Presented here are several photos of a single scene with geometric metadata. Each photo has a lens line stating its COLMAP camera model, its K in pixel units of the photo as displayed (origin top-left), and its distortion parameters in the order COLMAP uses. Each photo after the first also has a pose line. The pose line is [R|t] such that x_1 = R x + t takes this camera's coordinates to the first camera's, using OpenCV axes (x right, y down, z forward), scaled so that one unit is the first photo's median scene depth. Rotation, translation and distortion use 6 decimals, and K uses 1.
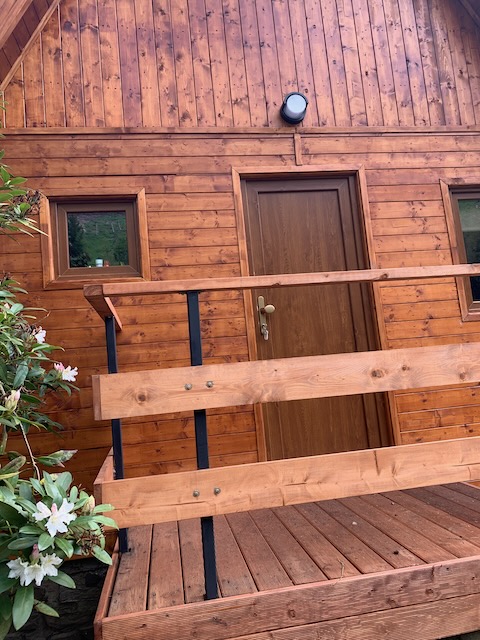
lens RADIAL K [[484.4, 0, 240.0], [0, 484.4, 315.2], [0, 0, 1]] dist [0.025751, -0.027770]
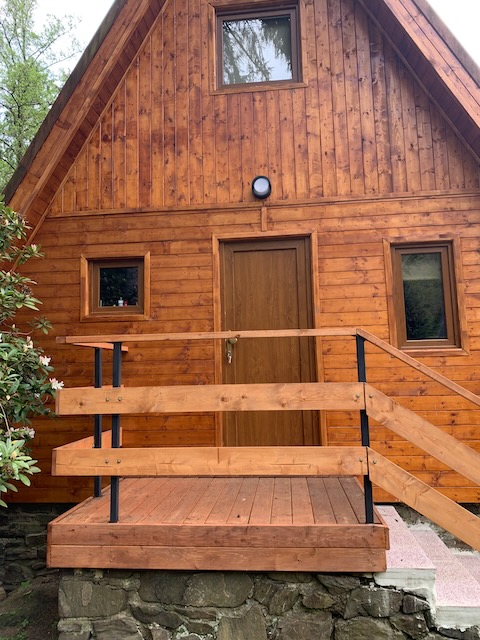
lens RADIAL K [[484.4, 0, 242.0], [0, 484.4, 315.6], [0, 0, 1]] dist [0.025751, -0.027770]
pose [[0.964871, 0.034110, -0.260500, 0.422487], [-0.030820, 0.999385, 0.016703, -0.102609], [0.260910, -0.008088, 0.965329, -0.283466]]
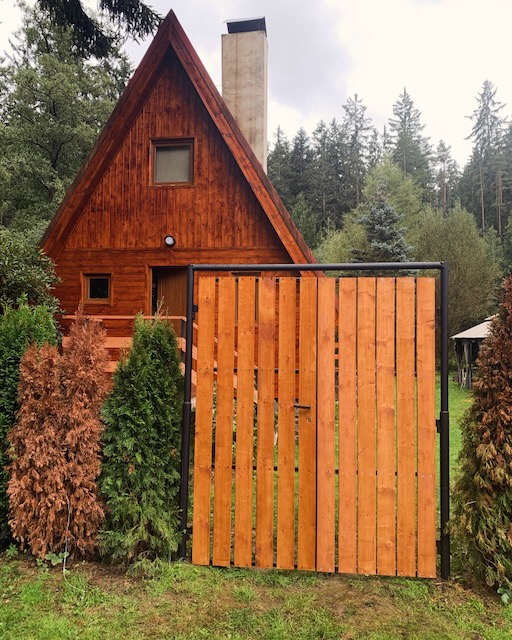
lens RADIAL K [[518.1, 0, 256.8], [0, 518.1, 320.0], [0, 0, 1]] dist [0.065421, 0.000080]
pose [[0.948344, 0.085790, -0.305424, 1.463692], [-0.059318, 0.993714, 0.094941, -0.305516], [0.311649, -0.071920, 0.947471, -1.539161]]
